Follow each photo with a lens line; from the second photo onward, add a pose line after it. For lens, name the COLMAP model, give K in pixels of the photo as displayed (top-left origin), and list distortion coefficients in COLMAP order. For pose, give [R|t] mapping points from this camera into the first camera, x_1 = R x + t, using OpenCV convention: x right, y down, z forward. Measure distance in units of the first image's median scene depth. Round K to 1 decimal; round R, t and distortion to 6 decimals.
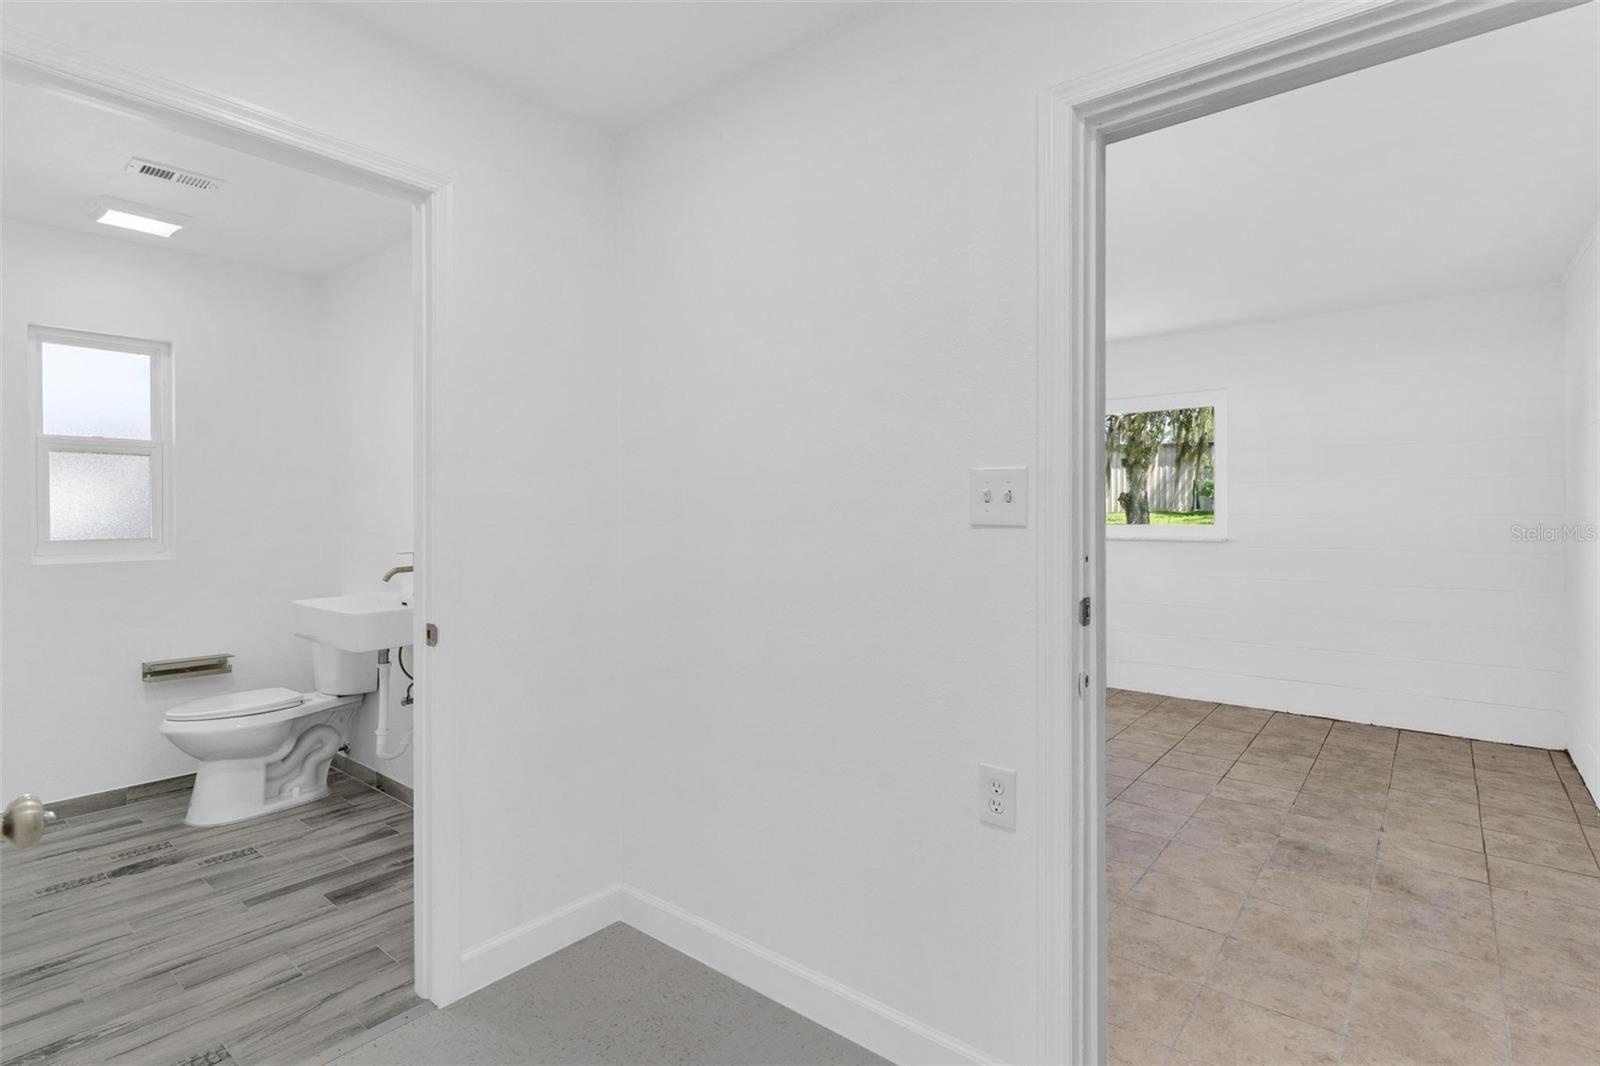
lens RADIAL K [[786.4, 0, 799.7], [0, 786.4, 519.9], [0, 0, 1]] dist [0.004135, 0.000728]
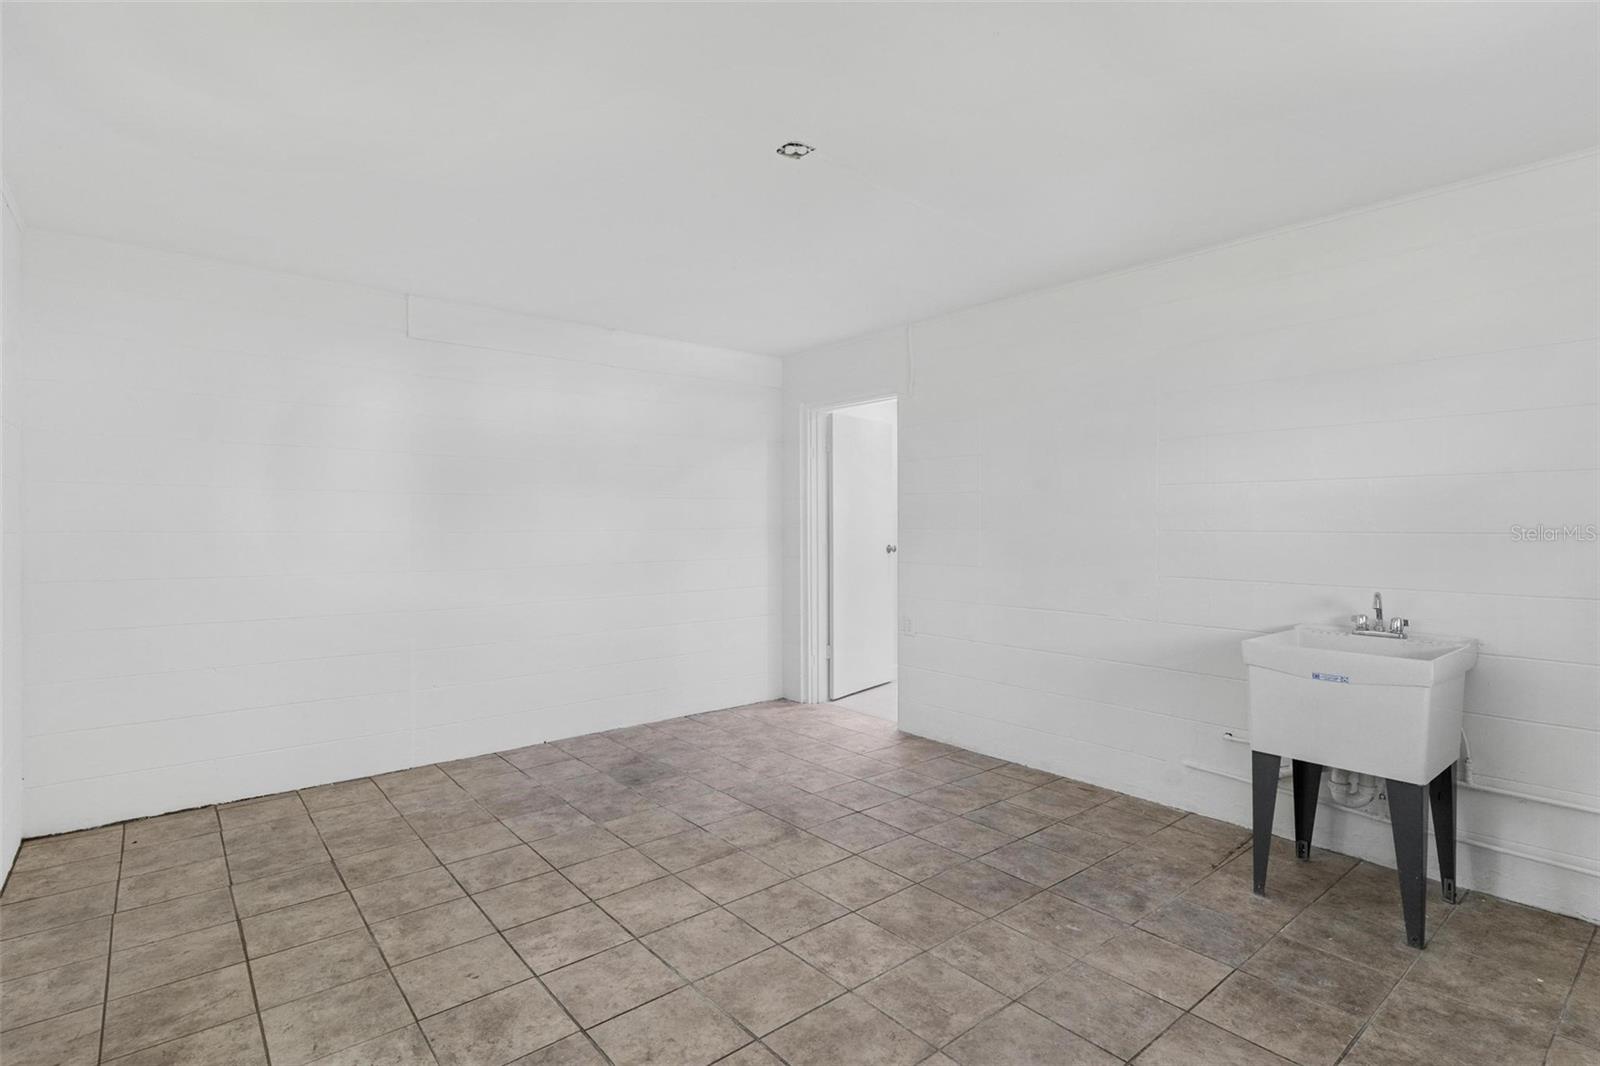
lens RADIAL K [[786.4, 0, 799.7], [0, 786.4, 519.9], [0, 0, 1]] dist [0.004135, 0.000728]
pose [[-0.982242, 0.003970, 0.187574, 0.099728], [0.005484, 0.999956, 0.007552, -0.022417], [-0.187536, 0.008447, -0.982221, 1.876463]]
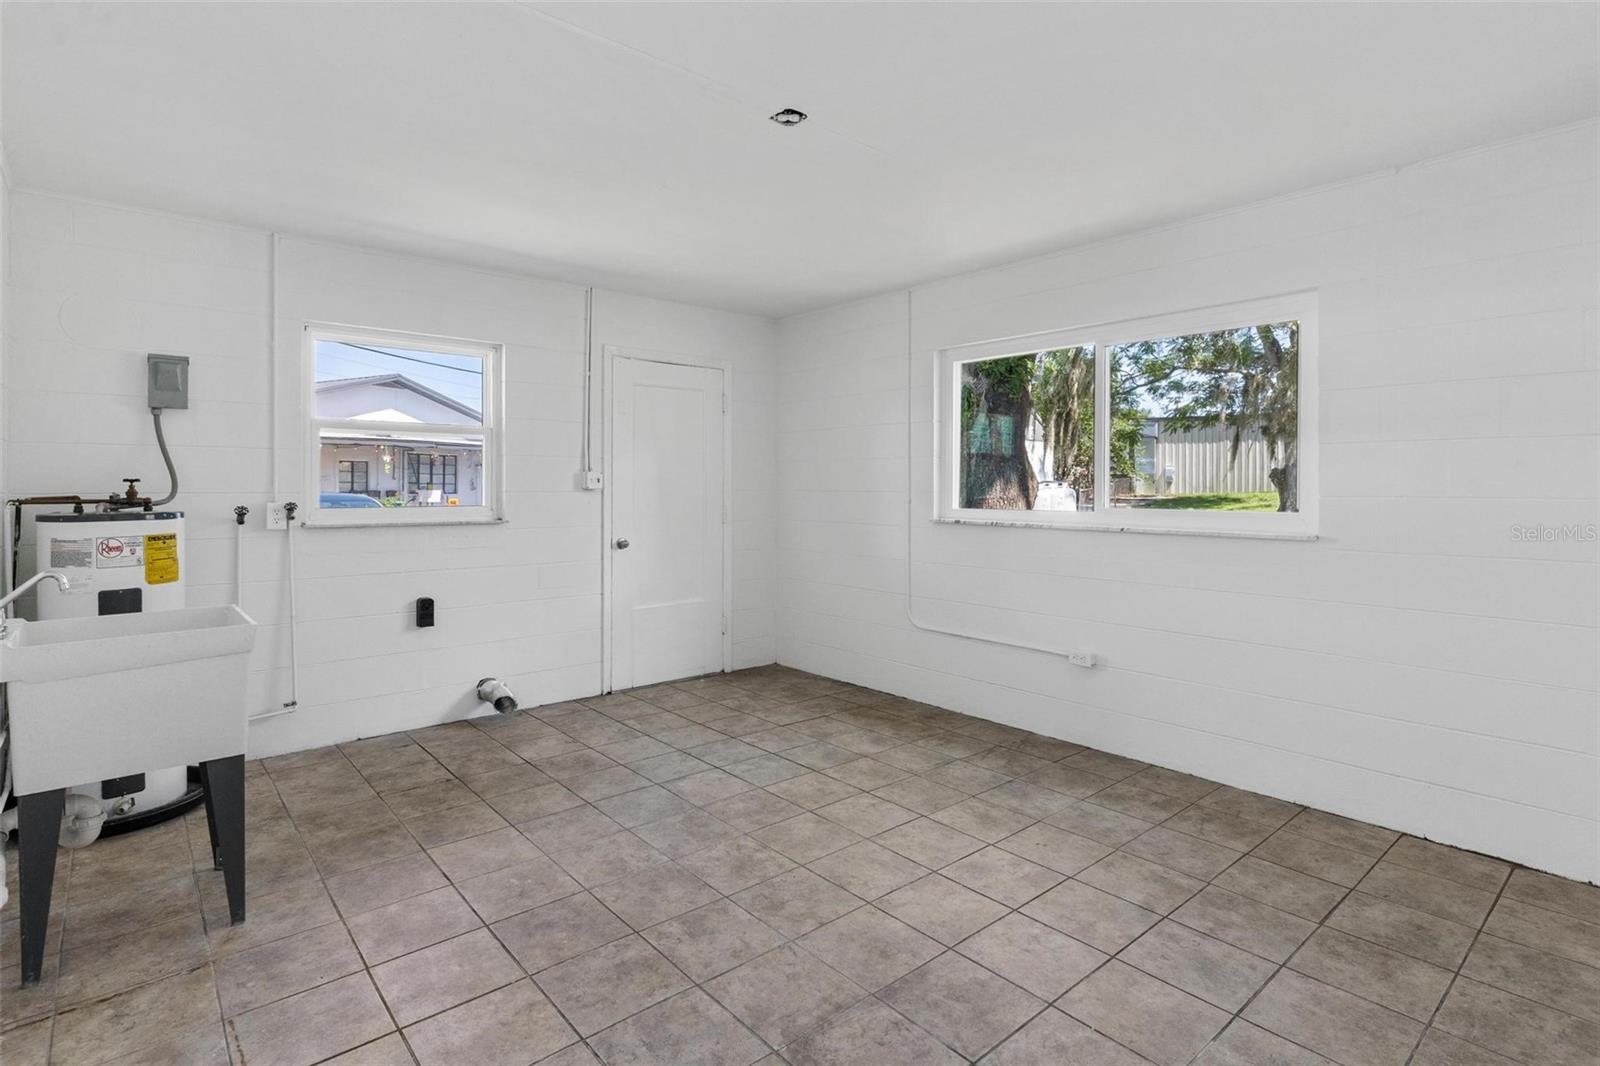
lens RADIAL K [[796.8, 0, 793.6], [0, 796.8, 487.3], [0, 0, 1]] dist [0.002705, 0.000198]
pose [[0.984462, 0.005676, -0.175507, 0.368398], [-0.007829, 0.999902, -0.011578, -0.003834], [0.175424, 0.012772, 0.984410, 0.471119]]
